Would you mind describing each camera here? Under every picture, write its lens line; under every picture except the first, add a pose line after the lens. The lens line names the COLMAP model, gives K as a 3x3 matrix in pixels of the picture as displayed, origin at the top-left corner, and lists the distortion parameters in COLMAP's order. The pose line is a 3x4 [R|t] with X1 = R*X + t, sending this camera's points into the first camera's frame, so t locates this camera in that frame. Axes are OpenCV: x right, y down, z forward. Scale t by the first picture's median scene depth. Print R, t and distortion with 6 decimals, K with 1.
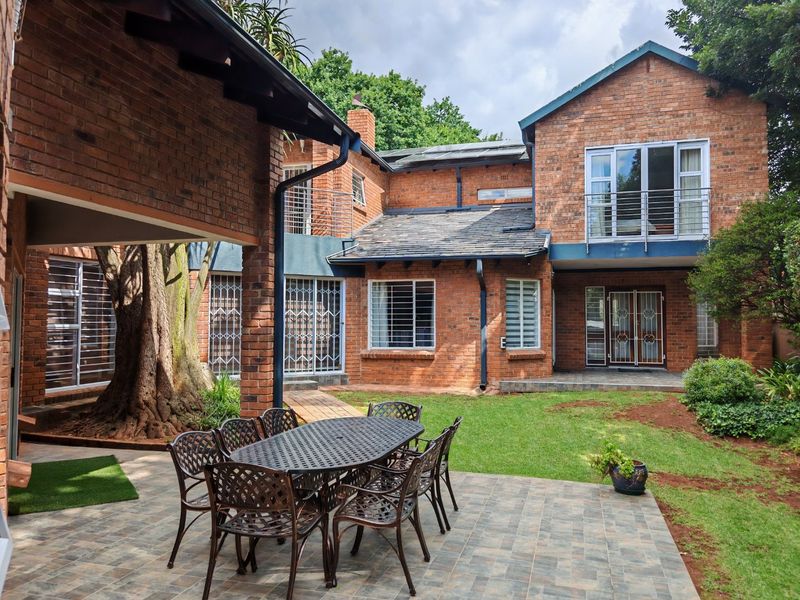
lens RADIAL K [[644.6, 0, 400.0], [0, 644.6, 300.0], [0, 0, 1]] dist [0.003414, -0.000720]
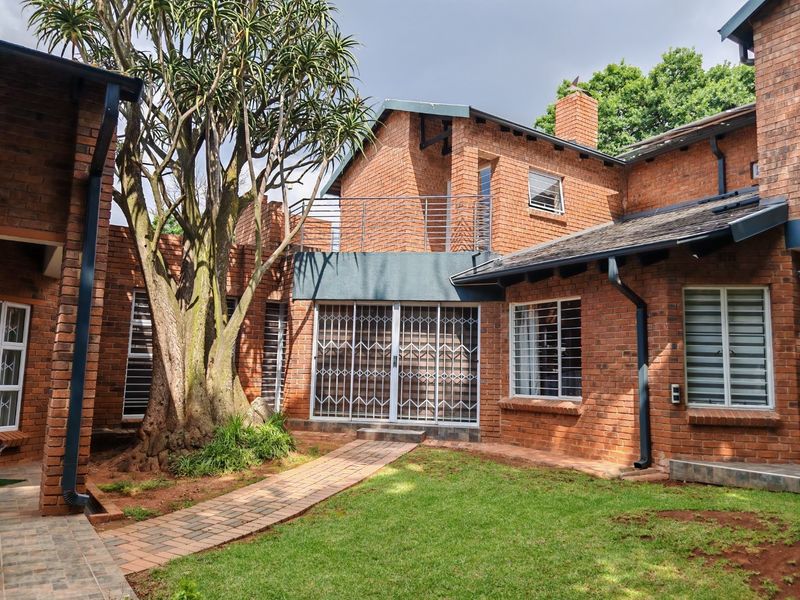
lens RADIAL K [[622.1, 0, 400.0], [0, 622.1, 300.0], [0, 0, 1]] dist [0.009172, 0.002968]
pose [[0.730950, -0.061665, -0.679639, 0.361840], [-0.002656, 0.995644, -0.093194, 0.033530], [0.682425, 0.069926, 0.727603, 0.395549]]
